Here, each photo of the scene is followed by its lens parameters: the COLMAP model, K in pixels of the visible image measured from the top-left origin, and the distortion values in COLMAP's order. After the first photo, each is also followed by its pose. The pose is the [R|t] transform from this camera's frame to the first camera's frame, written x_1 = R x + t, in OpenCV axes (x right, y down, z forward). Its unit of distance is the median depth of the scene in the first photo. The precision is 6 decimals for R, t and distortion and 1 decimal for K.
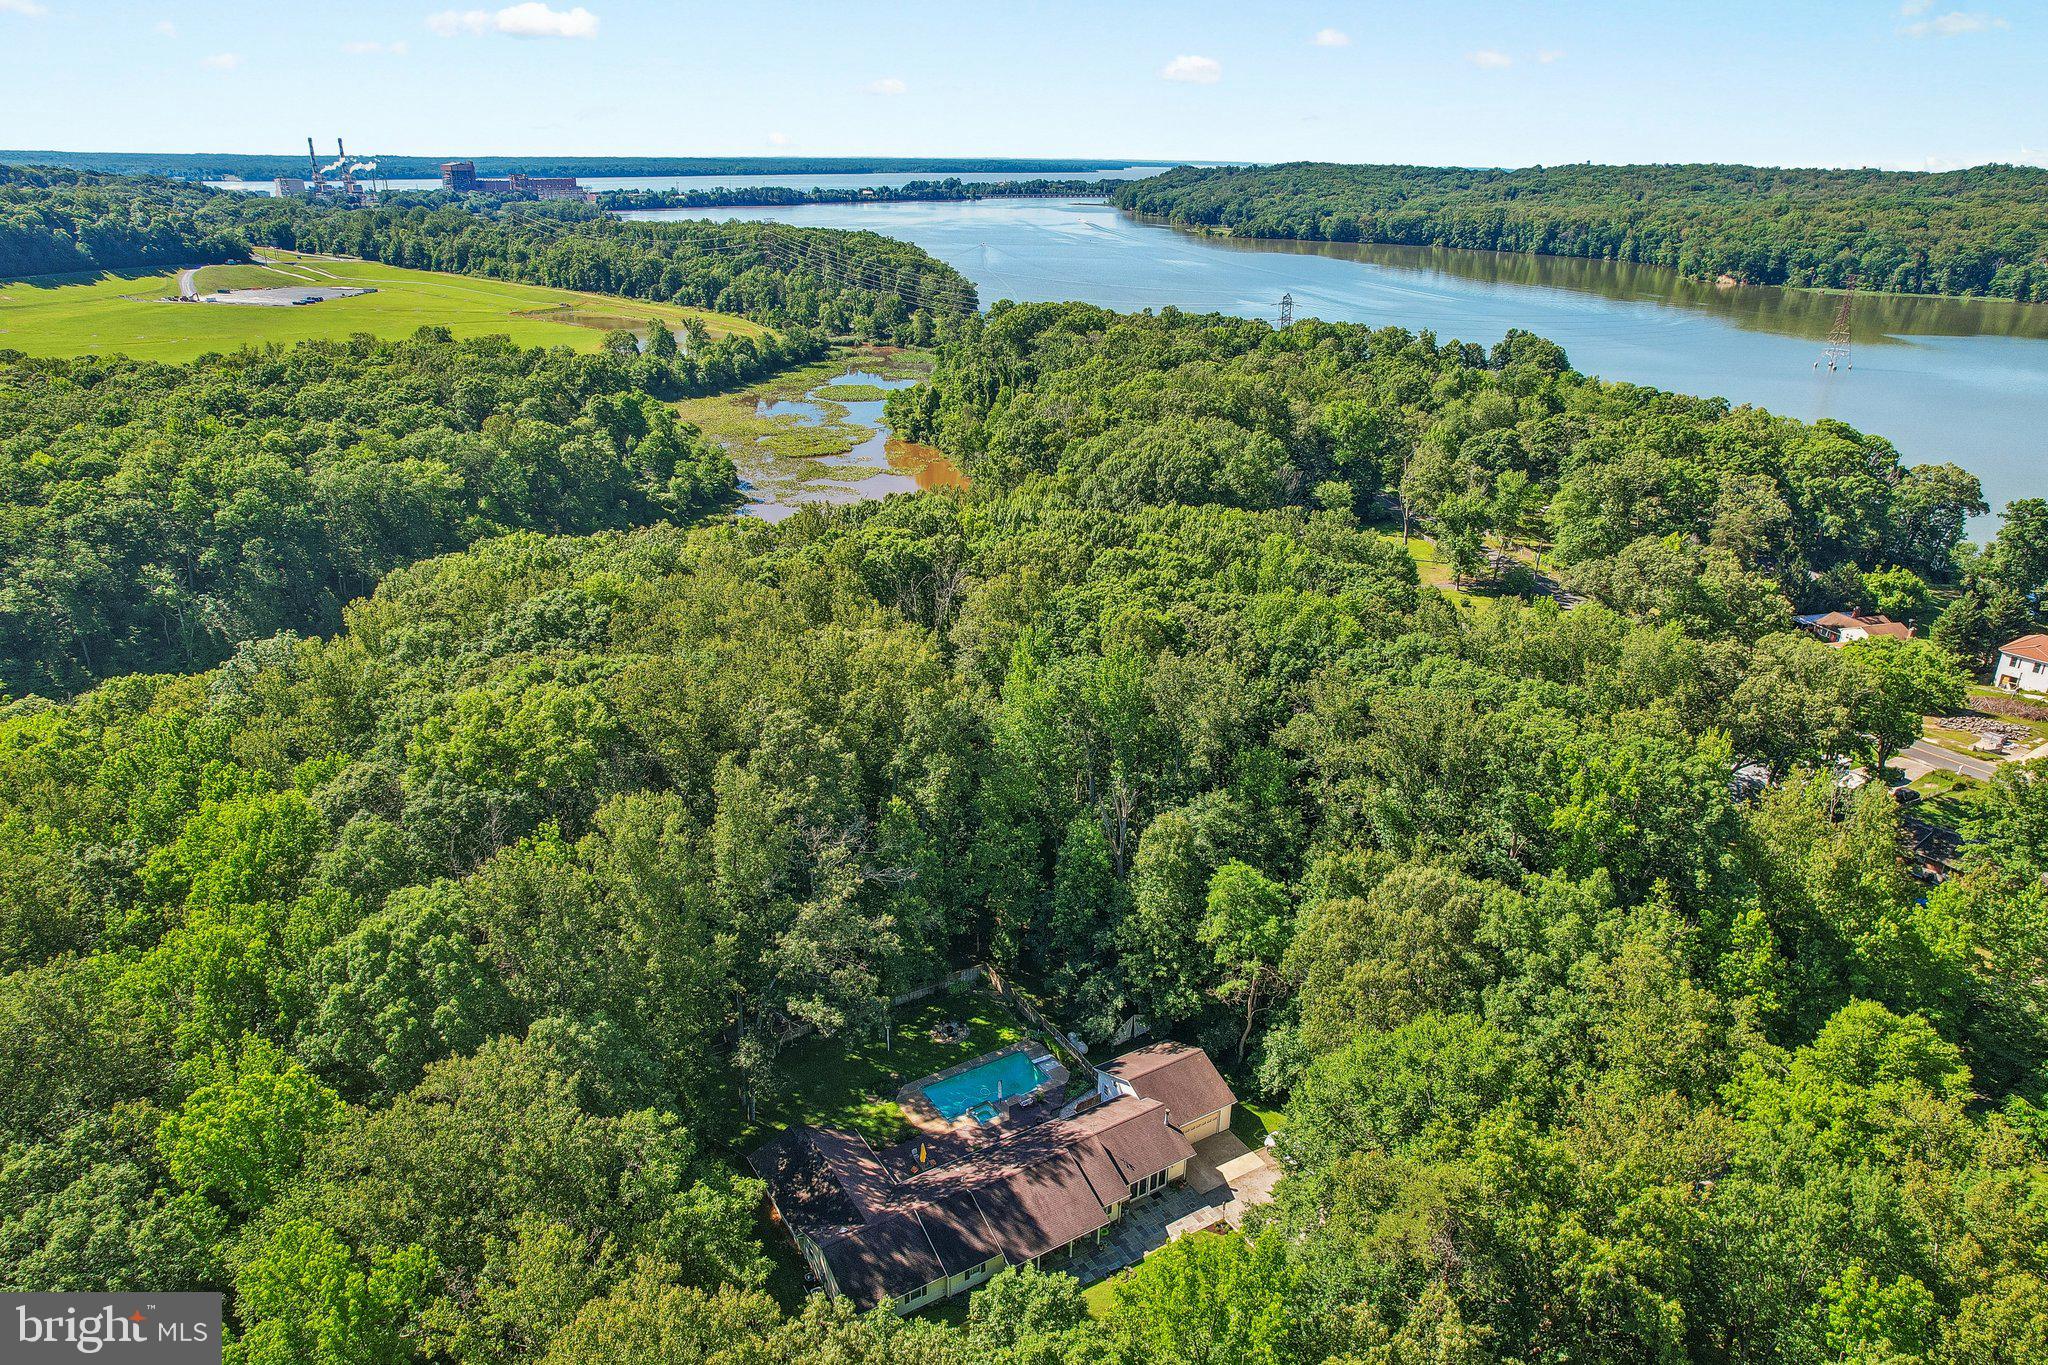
lens RADIAL K [[1295.7, 0, 1029.7], [0, 1295.7, 682.0], [0, 0, 1]] dist [-0.094202, 0.071789]
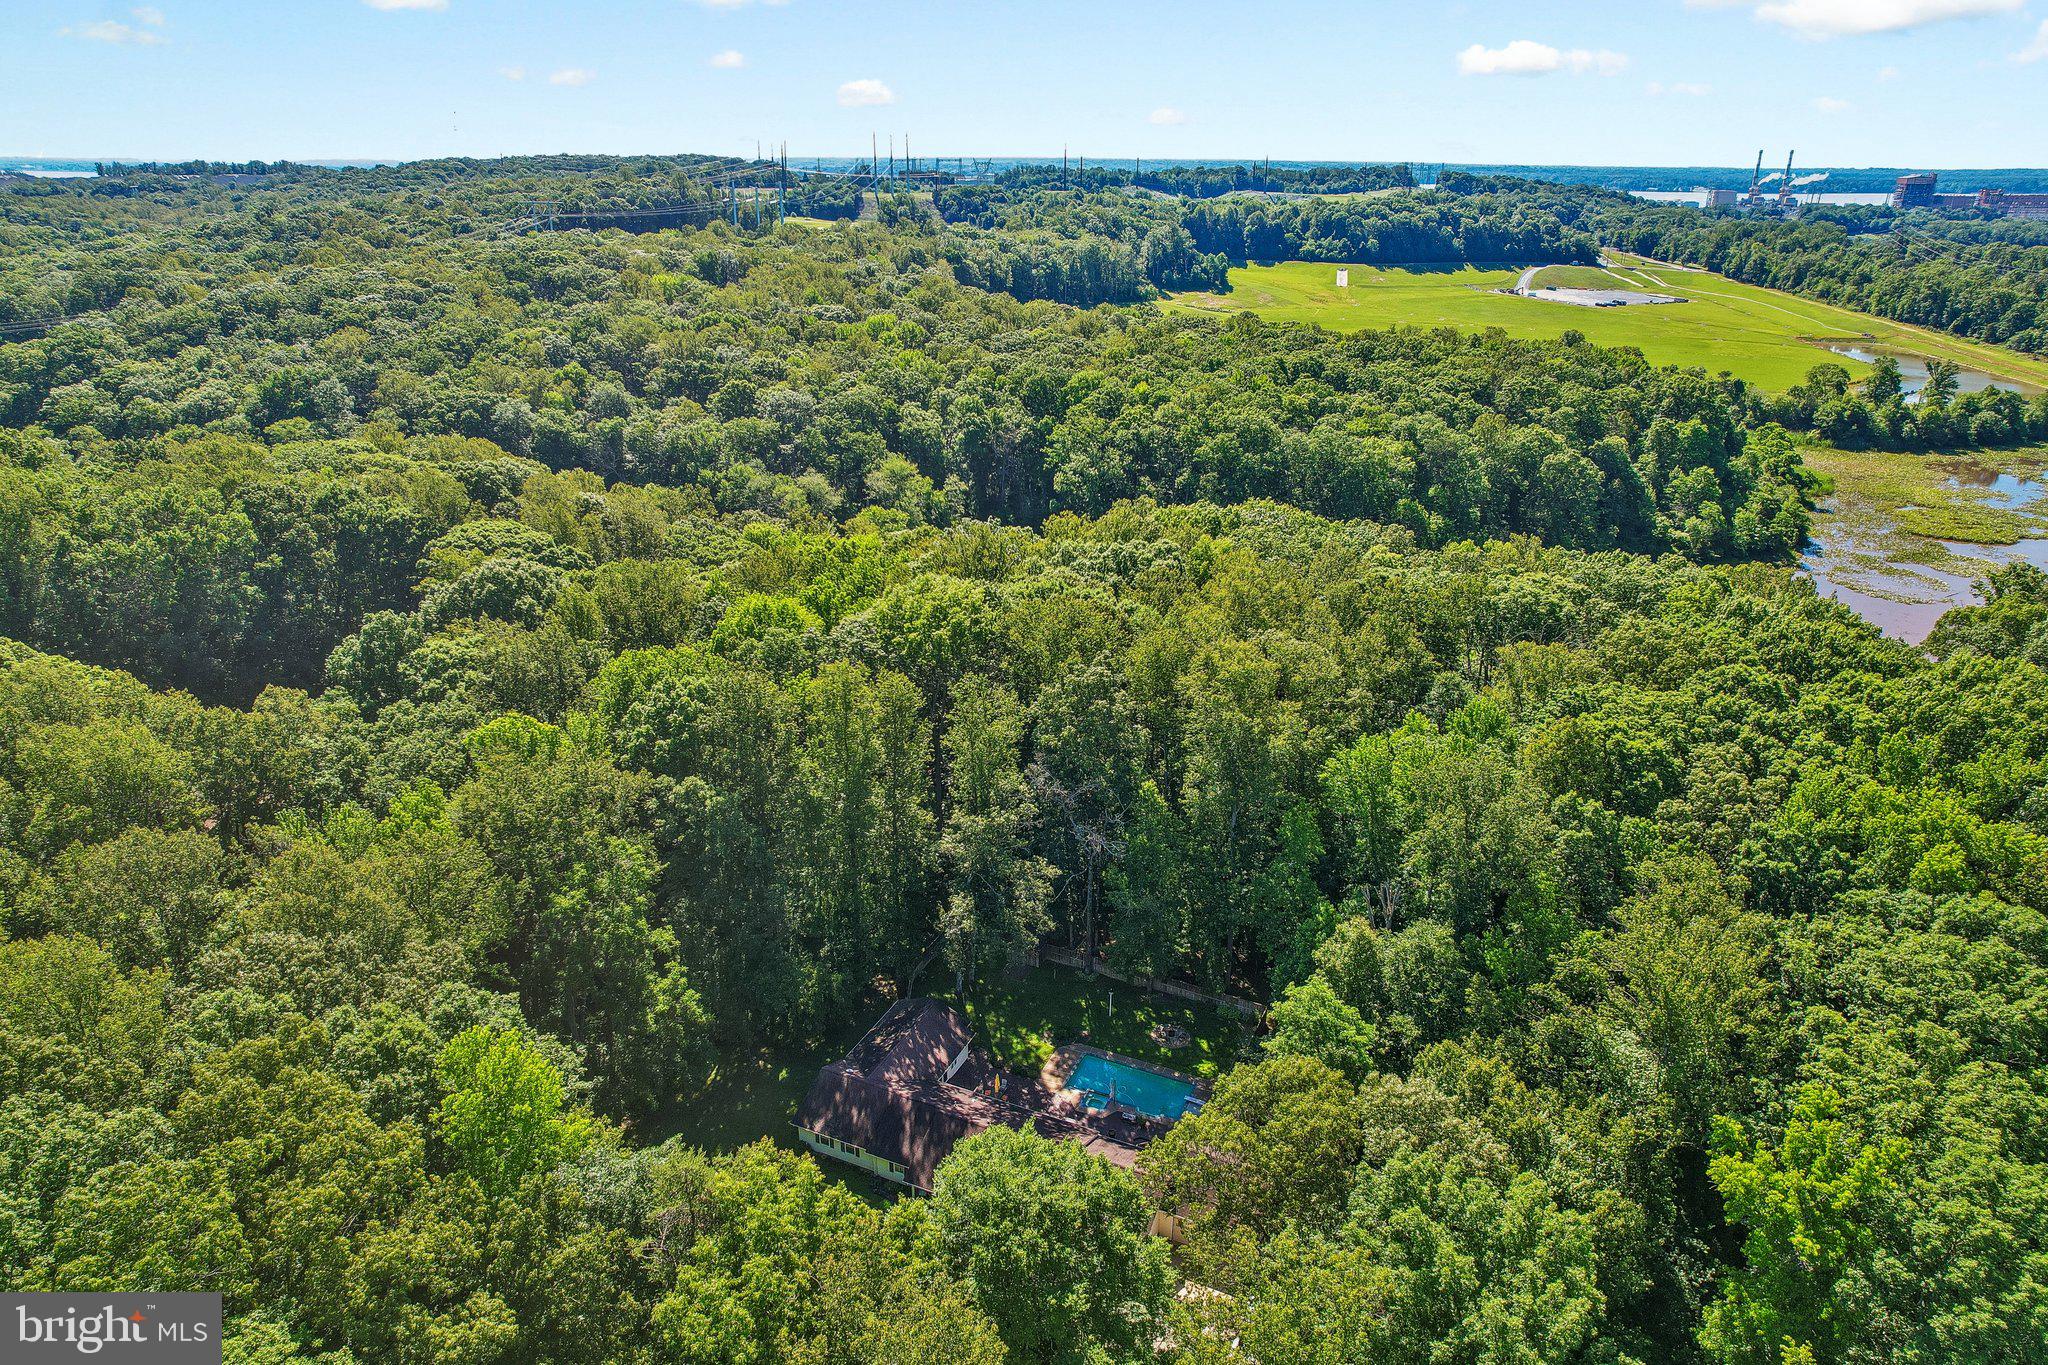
lens RADIAL K [[1295.7, 0, 1029.7], [0, 1295.7, 682.0], [0, 0, 1]] dist [-0.094202, 0.071789]
pose [[0.550752, 0.301641, -0.778257, 0.101785], [-0.308163, 0.940023, 0.146261, -0.017231], [0.775698, 0.159277, 0.610674, 0.047522]]
